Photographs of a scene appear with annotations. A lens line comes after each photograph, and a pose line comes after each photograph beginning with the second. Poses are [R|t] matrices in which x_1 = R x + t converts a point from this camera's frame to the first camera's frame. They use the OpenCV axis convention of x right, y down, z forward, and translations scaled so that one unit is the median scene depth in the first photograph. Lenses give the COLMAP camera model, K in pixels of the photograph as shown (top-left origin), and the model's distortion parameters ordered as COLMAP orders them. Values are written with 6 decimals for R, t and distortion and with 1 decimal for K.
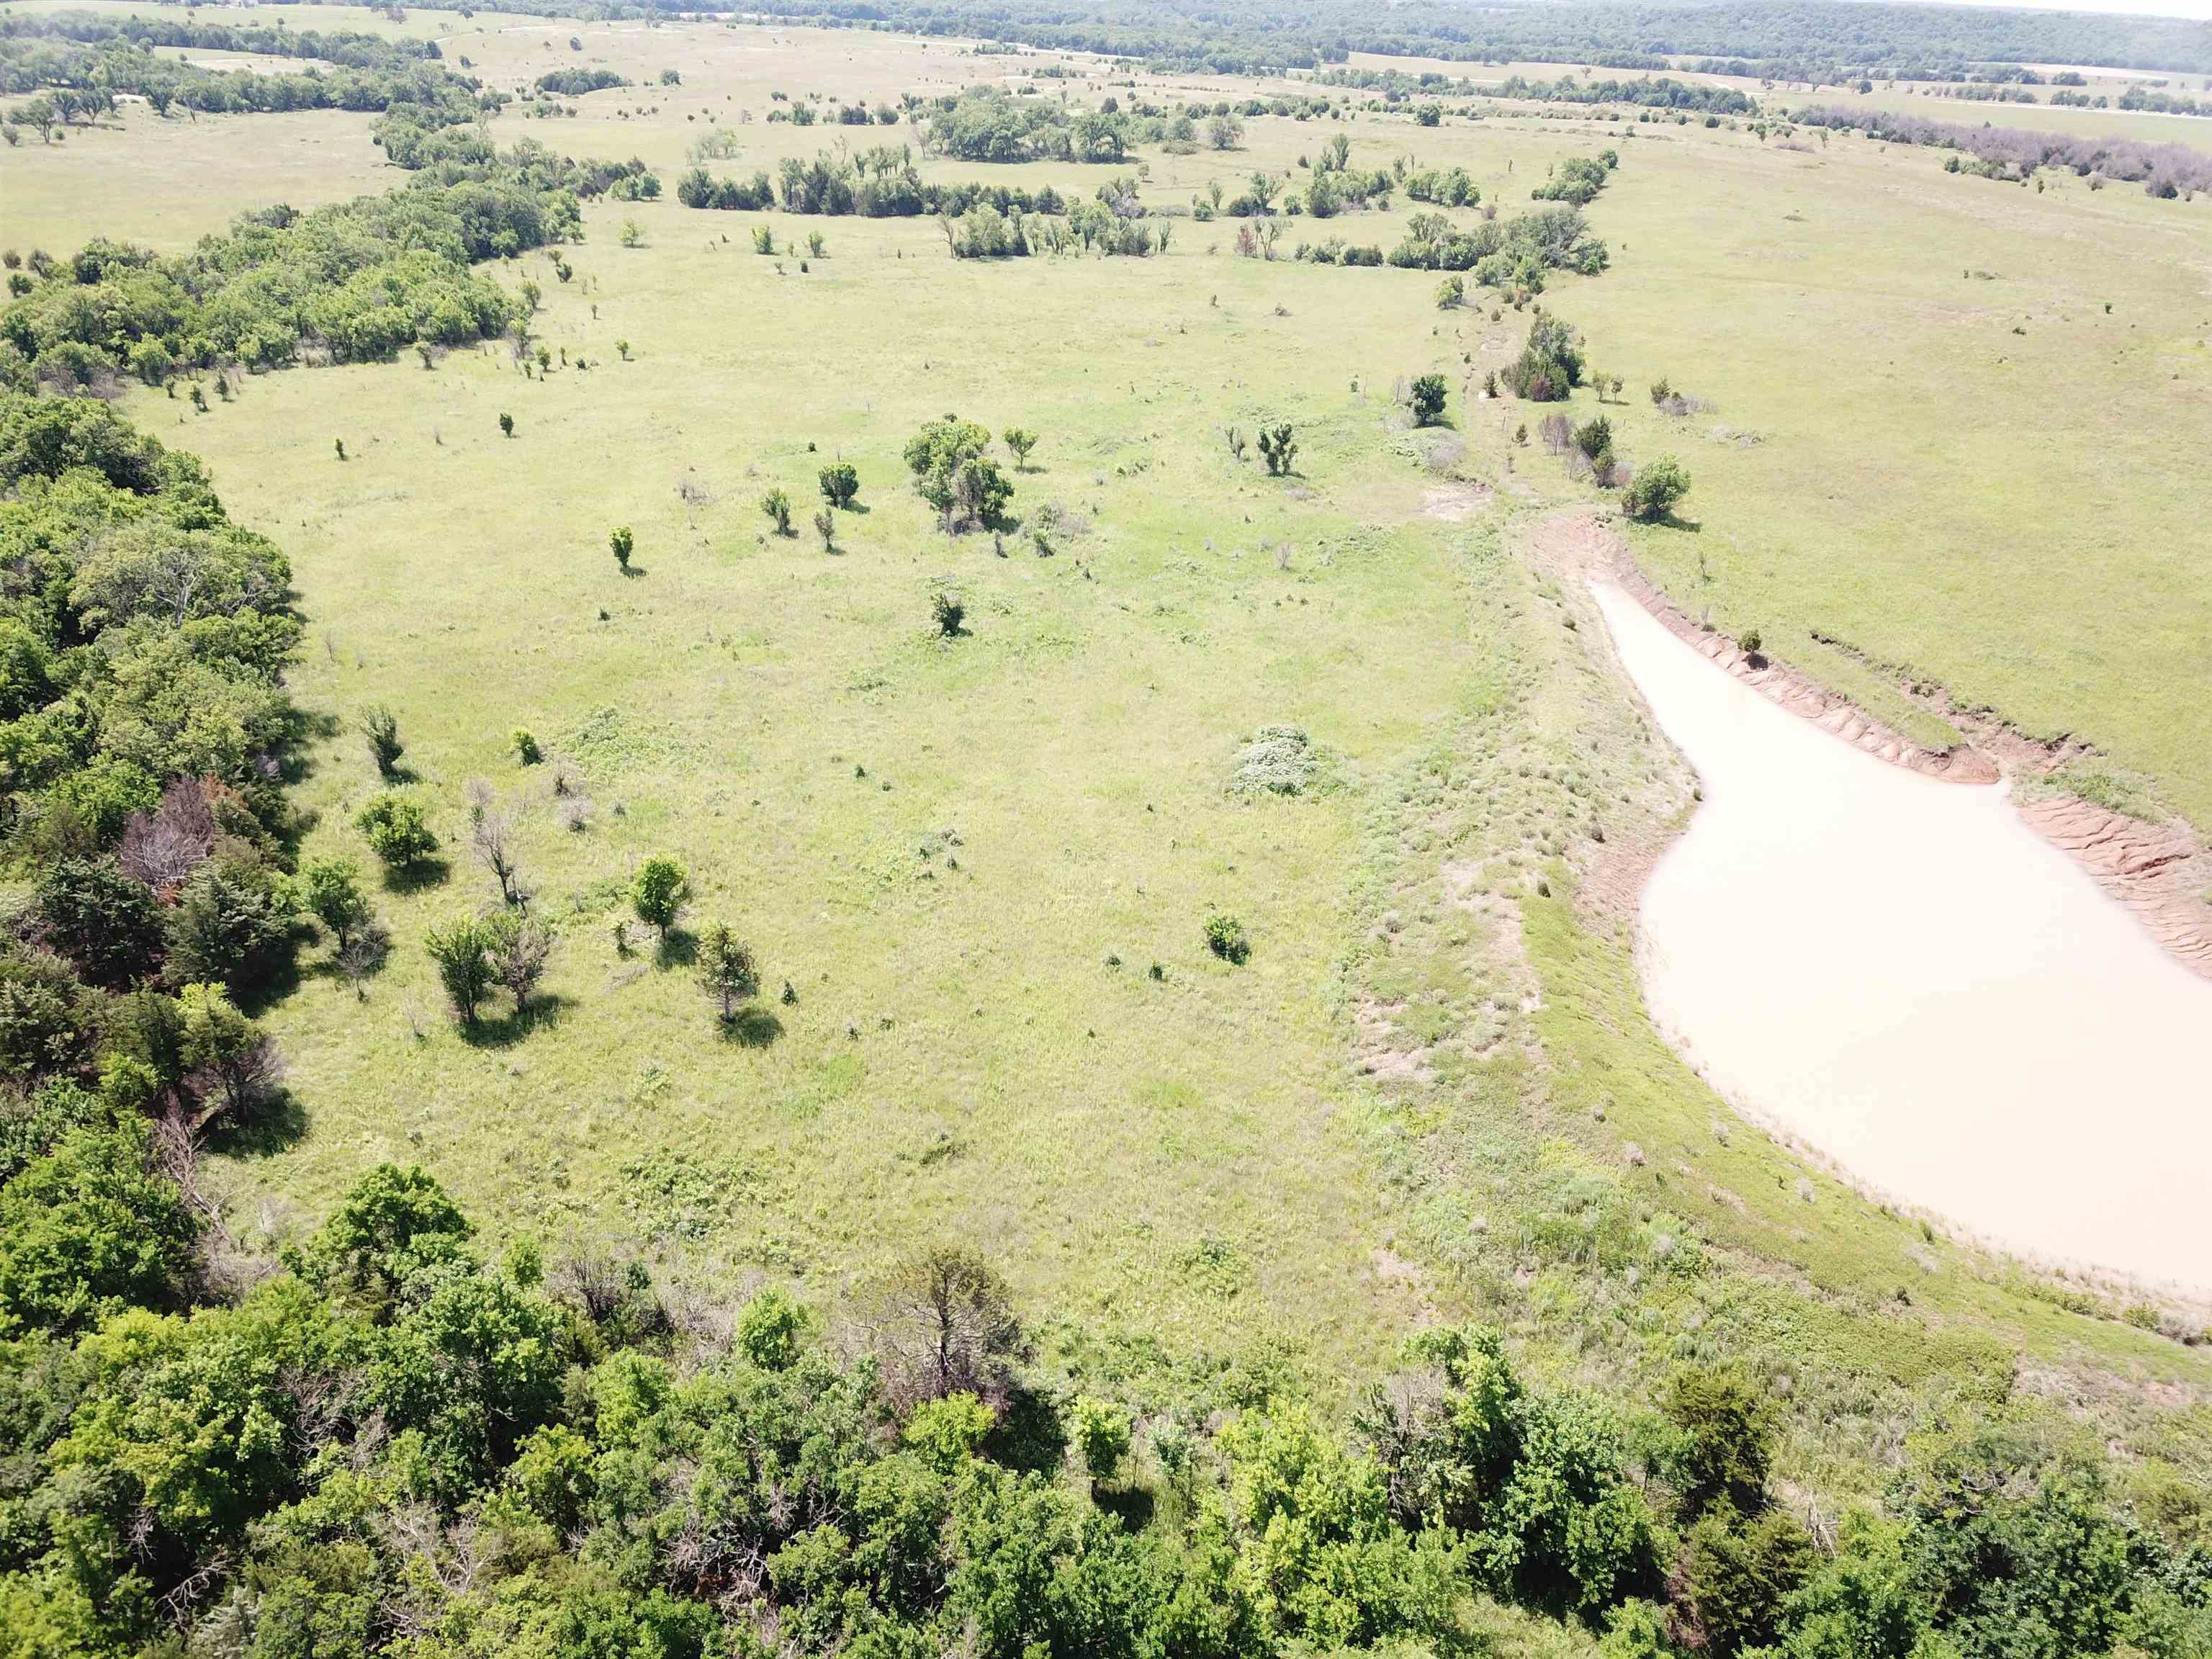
lens RADIAL K [[1701.4, 0, 1108.6], [0, 1701.4, 835.9], [0, 0, 1]] dist [0.011737, -0.007119]
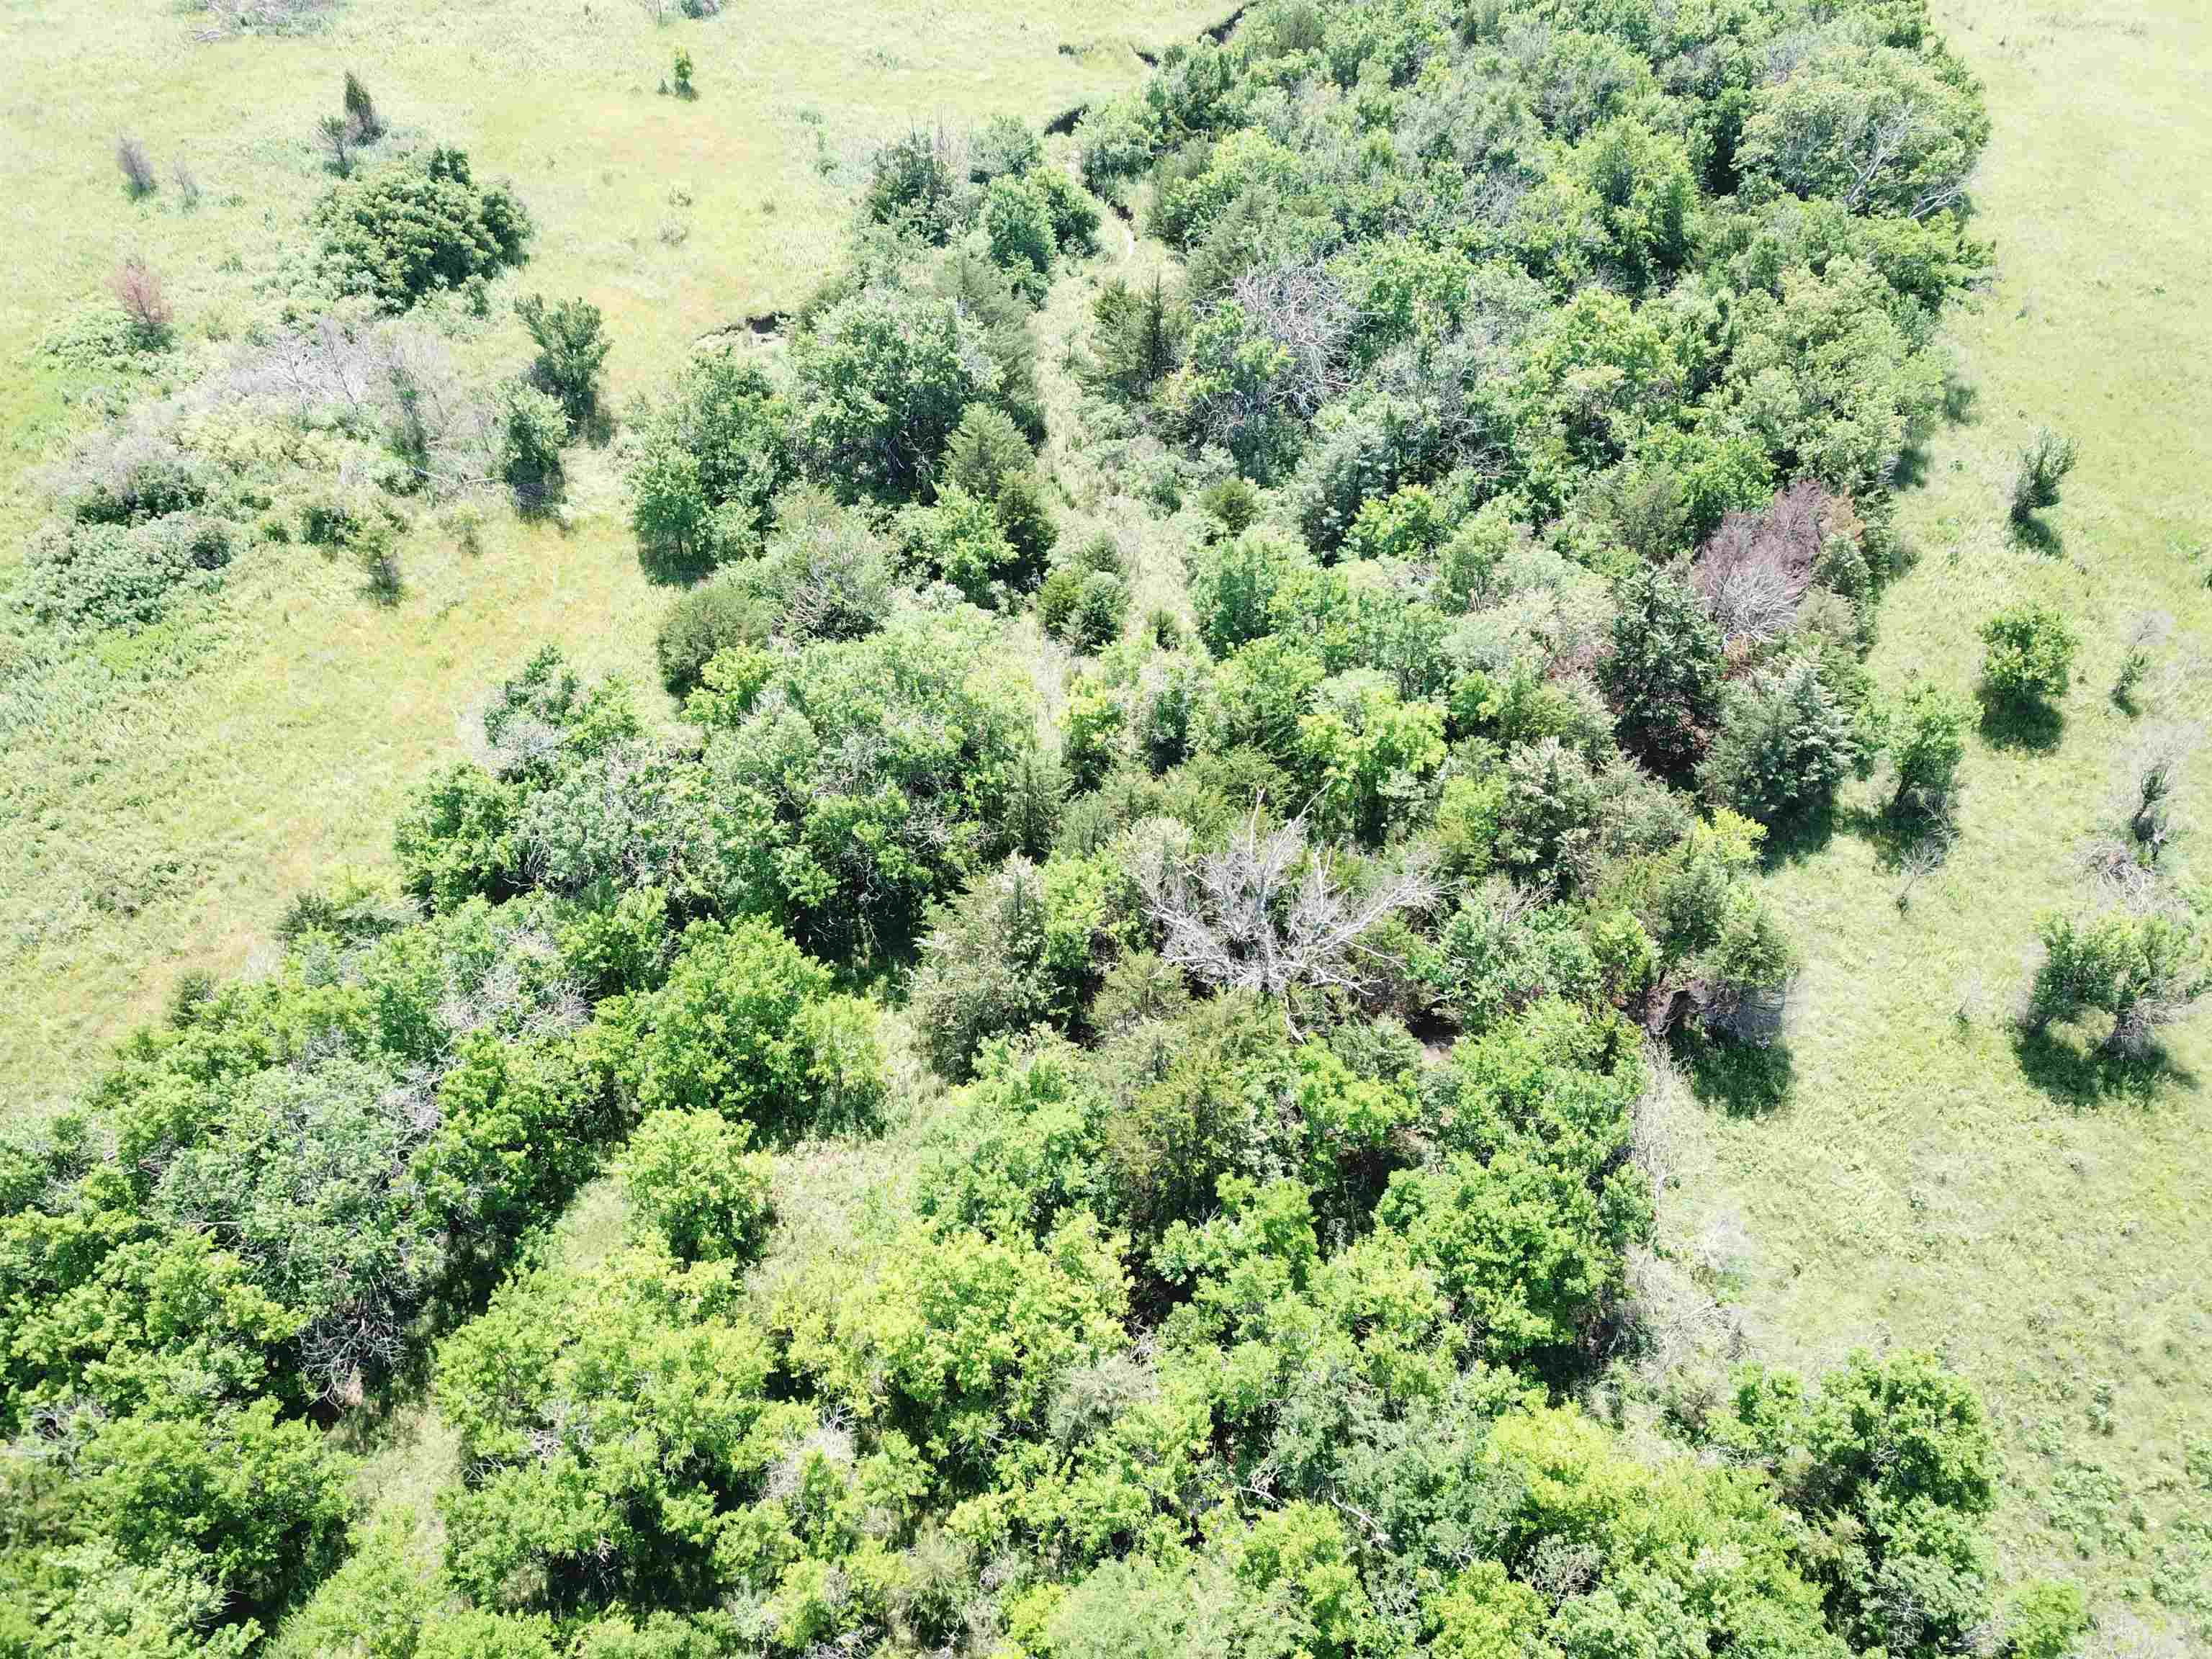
lens RADIAL K [[1701.4, 0, 1089.0], [0, 1701.4, 842.0], [0, 0, 1]] dist [0.011737, -0.007119]
pose [[0.680973, 0.524975, -0.510566, -0.245064], [-0.334724, 0.843242, 0.420599, -0.093857], [0.651334, -0.115518, 0.749946, 0.172005]]
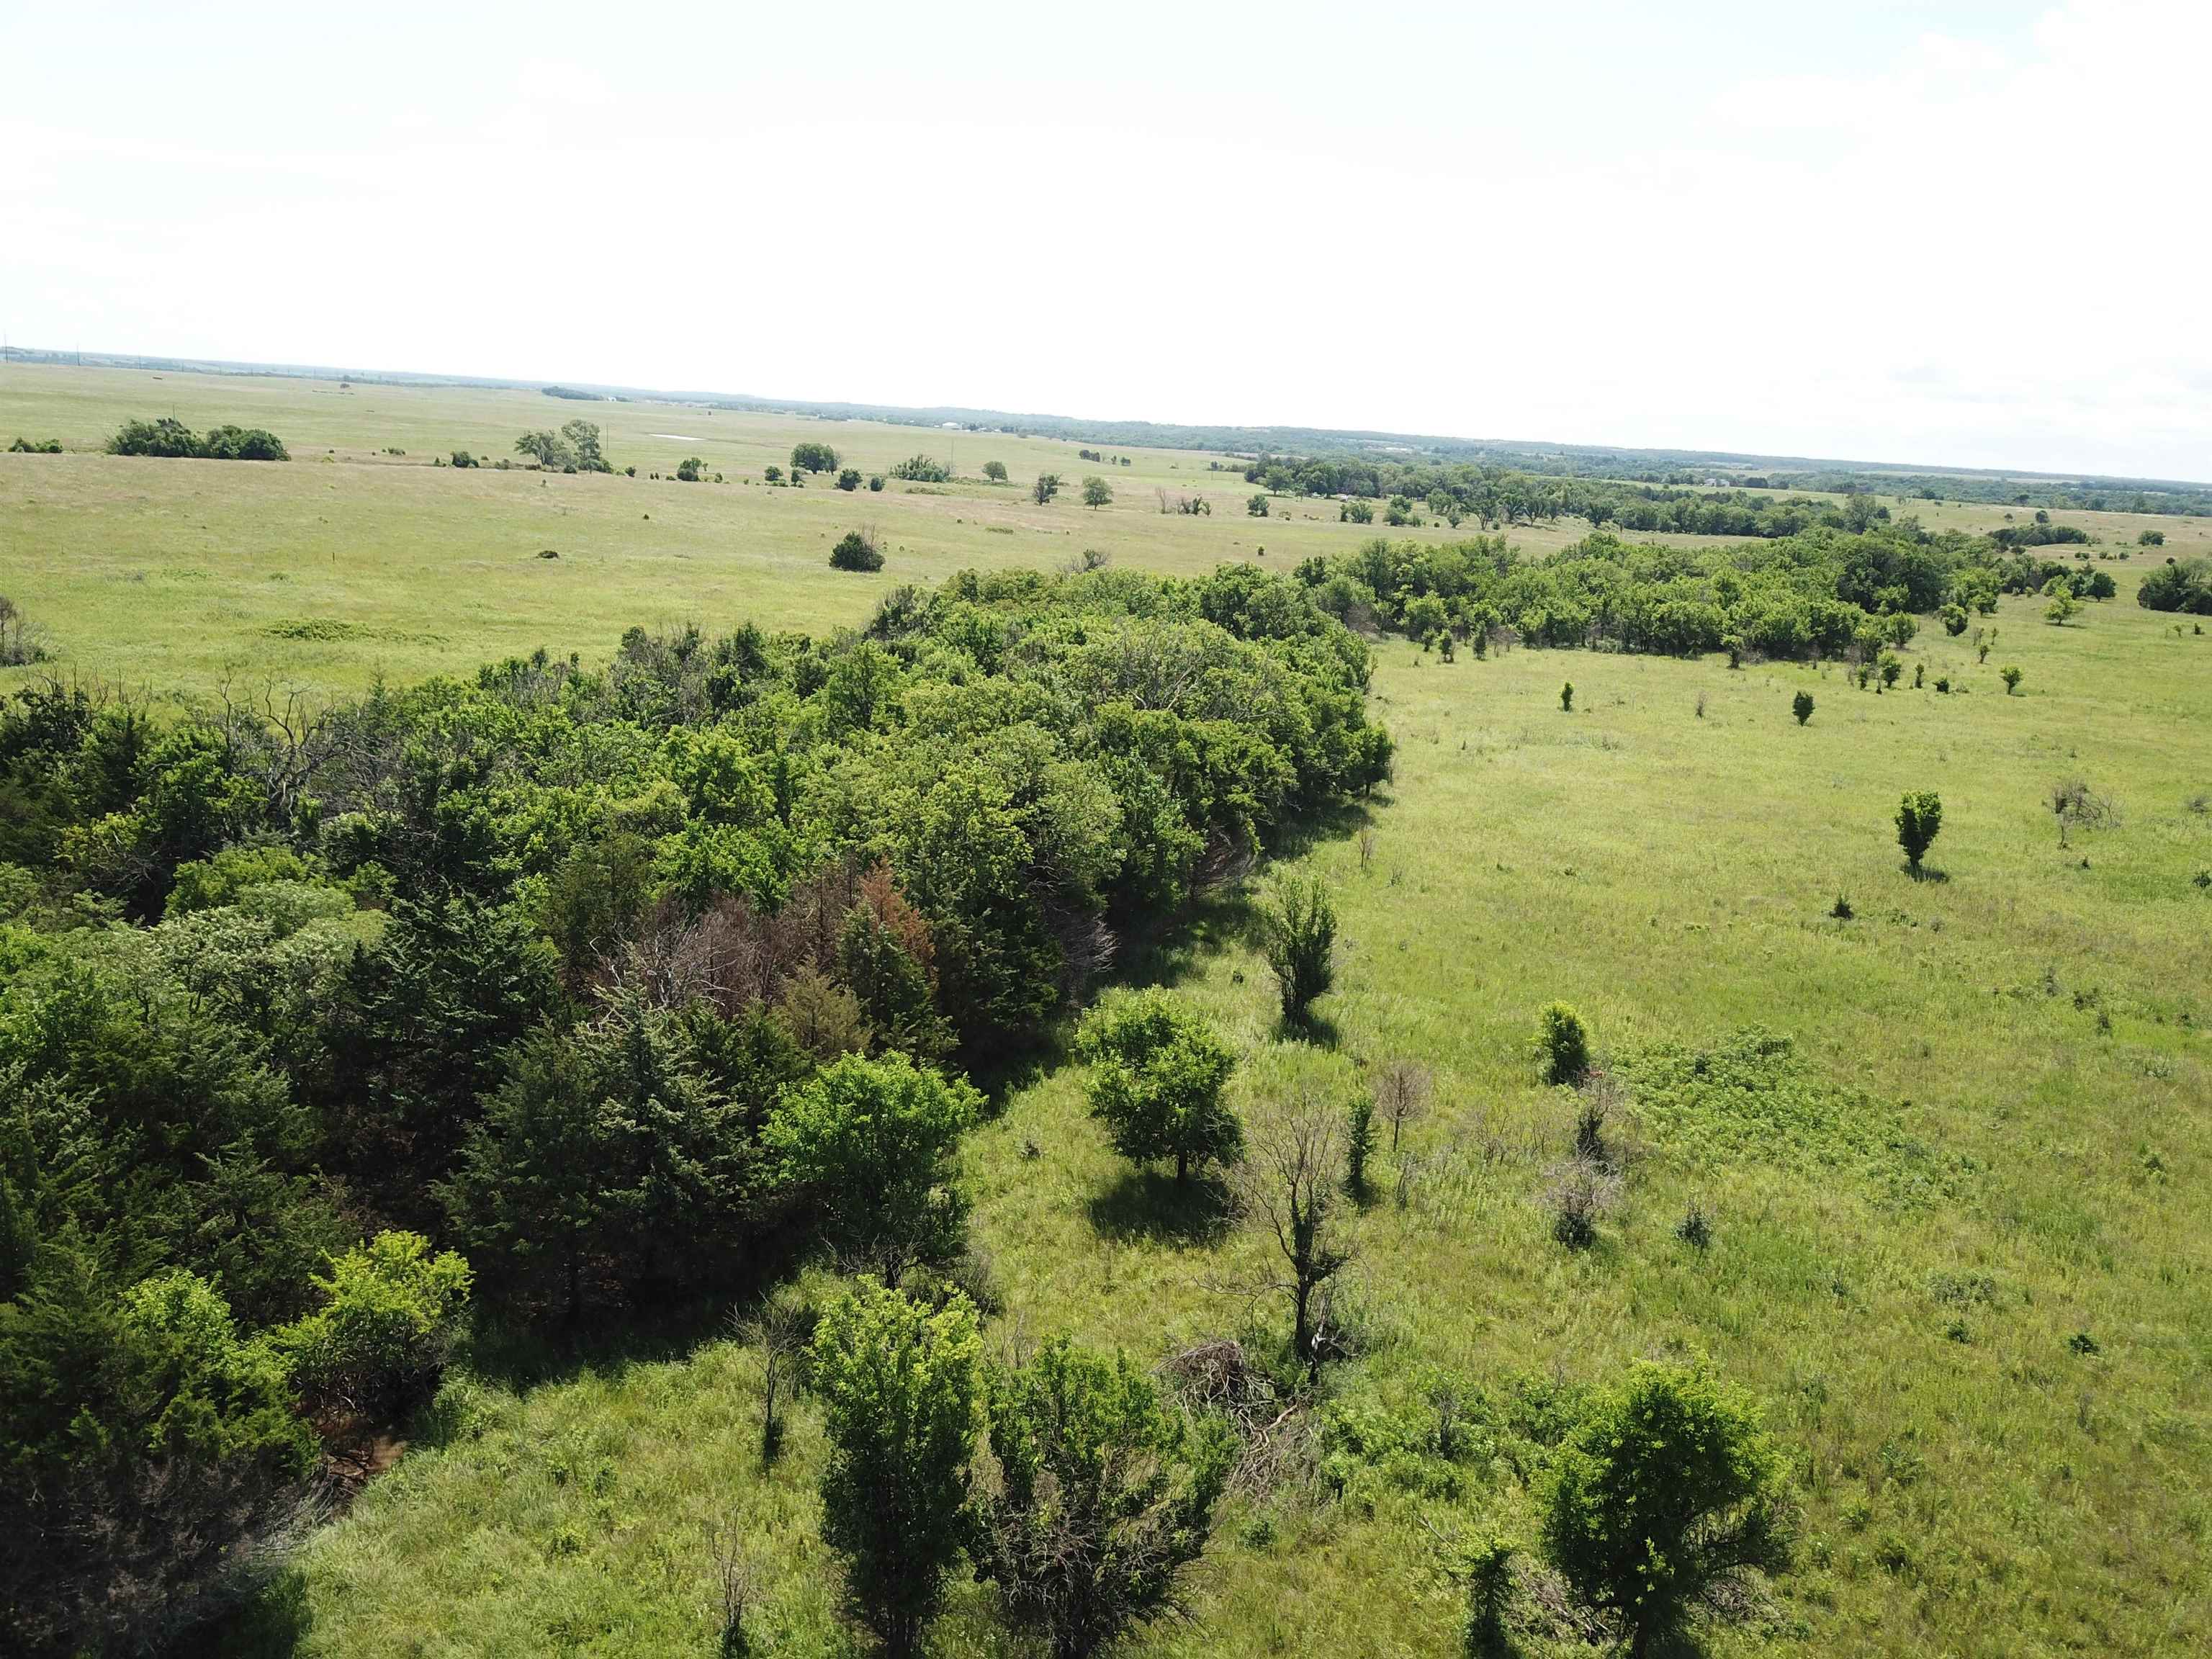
lens RADIAL K [[1701.4, 0, 1098.6], [0, 1701.4, 808.3], [0, 0, 1]] dist [0.011737, -0.007119]
pose [[0.712028, 0.155355, -0.684749, -0.125984], [-0.345738, 0.926371, -0.149337, 0.000620], [0.611132, 0.343076, 0.713314, 0.576204]]
